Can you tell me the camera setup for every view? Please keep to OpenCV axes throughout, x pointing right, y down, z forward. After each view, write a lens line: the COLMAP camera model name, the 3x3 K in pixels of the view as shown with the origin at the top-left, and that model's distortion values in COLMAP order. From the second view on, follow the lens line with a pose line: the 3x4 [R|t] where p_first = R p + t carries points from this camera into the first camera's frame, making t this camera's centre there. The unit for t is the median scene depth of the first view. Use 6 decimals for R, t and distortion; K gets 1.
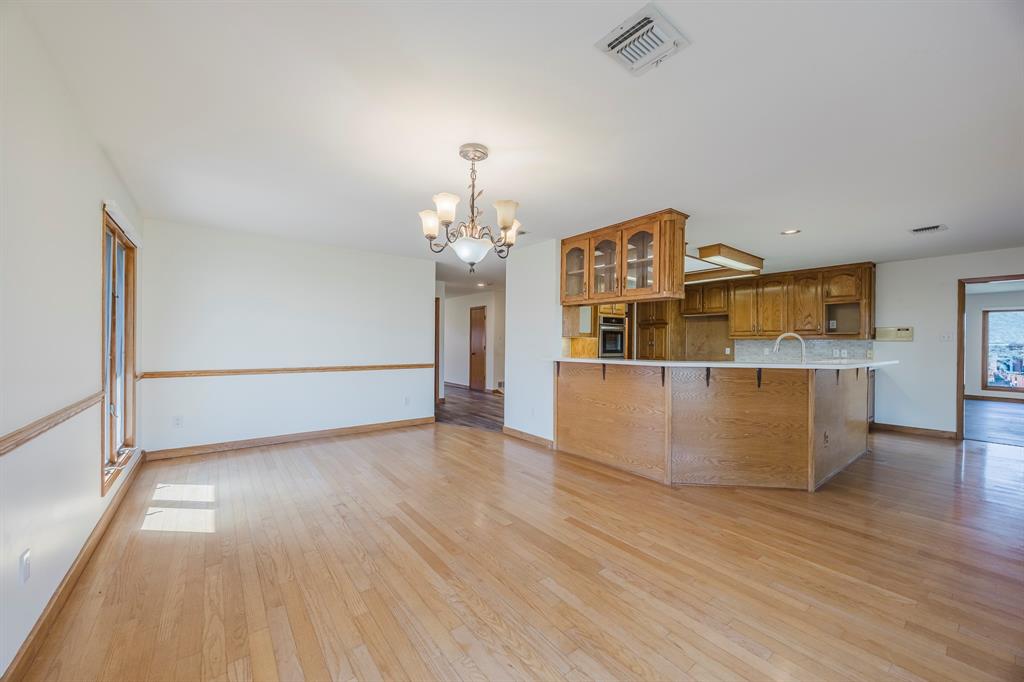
lens RADIAL K [[387.2, 0, 513.8], [0, 387.2, 340.6], [0, 0, 1]] dist [-0.003589, 0.000654]
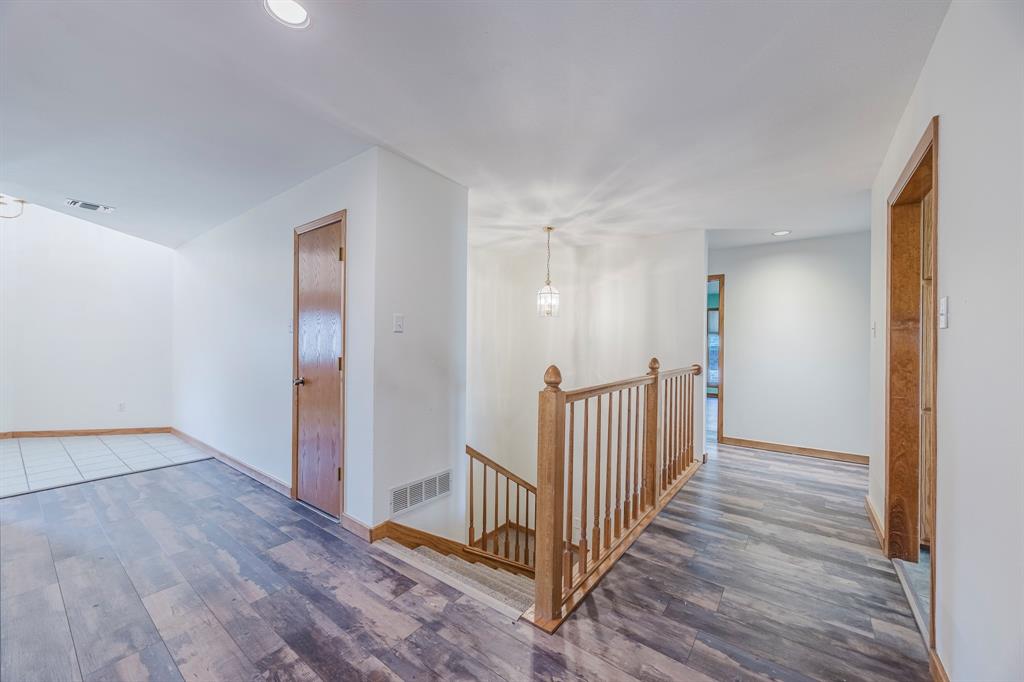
lens RADIAL K [[387.2, 0, 513.8], [0, 387.2, 343.2], [0, 0, 1]] dist [-0.003589, 0.000654]
pose [[0.966628, -0.004793, 0.256139, -0.036885], [0.004705, 0.999988, 0.000955, 0.005774], [-0.256141, 0.000282, 0.966639, 0.976202]]
